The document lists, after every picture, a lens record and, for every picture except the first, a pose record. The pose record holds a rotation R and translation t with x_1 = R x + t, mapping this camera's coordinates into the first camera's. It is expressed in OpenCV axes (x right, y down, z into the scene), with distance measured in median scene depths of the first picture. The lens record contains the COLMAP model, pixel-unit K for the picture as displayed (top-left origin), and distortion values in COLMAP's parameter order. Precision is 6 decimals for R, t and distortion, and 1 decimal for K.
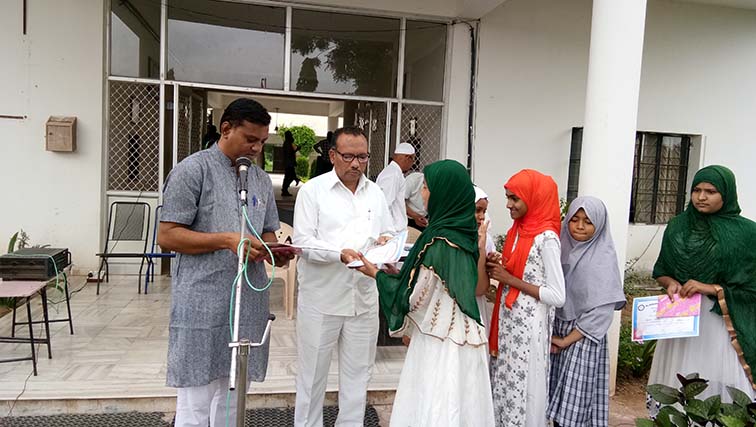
lens RADIAL K [[597.6, 0, 389.2], [0, 597.6, 211.7], [0, 0, 1]] dist [0.108626, -0.177195]
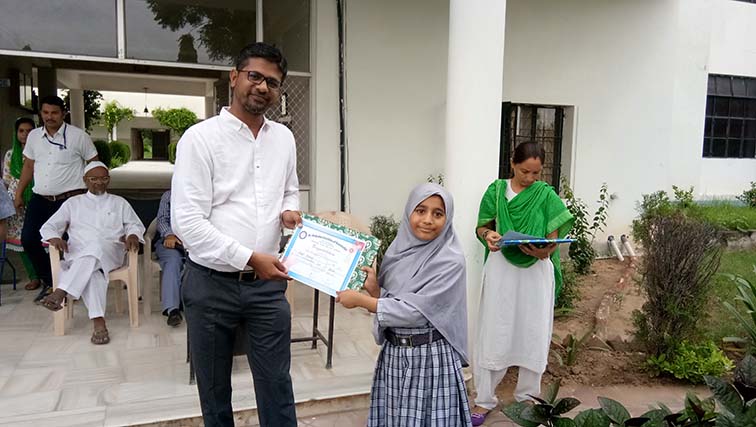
lens RADIAL K [[597.6, 0, 389.2], [0, 597.6, 211.7], [0, 0, 1]] dist [0.108626, -0.177195]
pose [[0.984399, -0.045161, 0.170055, 0.040299], [0.040277, 0.998674, 0.032065, 0.002698], [-0.171278, -0.024716, 0.984913, 0.073348]]
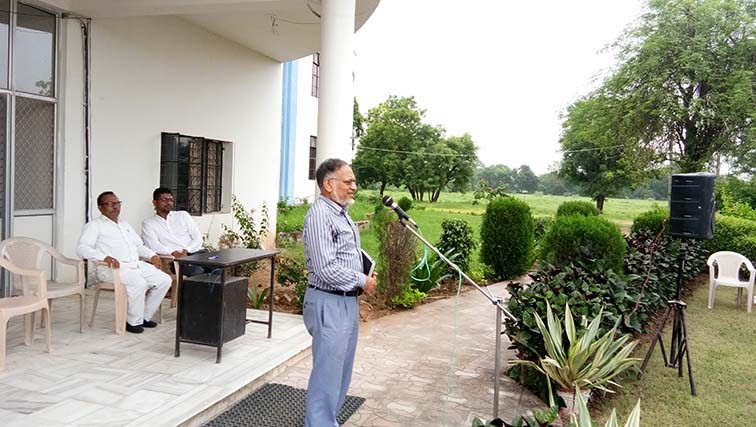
lens RADIAL K [[597.6, 0, 389.2], [0, 597.6, 211.7], [0, 0, 1]] dist [0.108626, -0.177195]
pose [[0.461294, -0.071172, 0.884388, -0.475189], [0.039829, 0.997434, 0.059494, -0.040887], [-0.886353, 0.007780, 0.462945, 0.106528]]
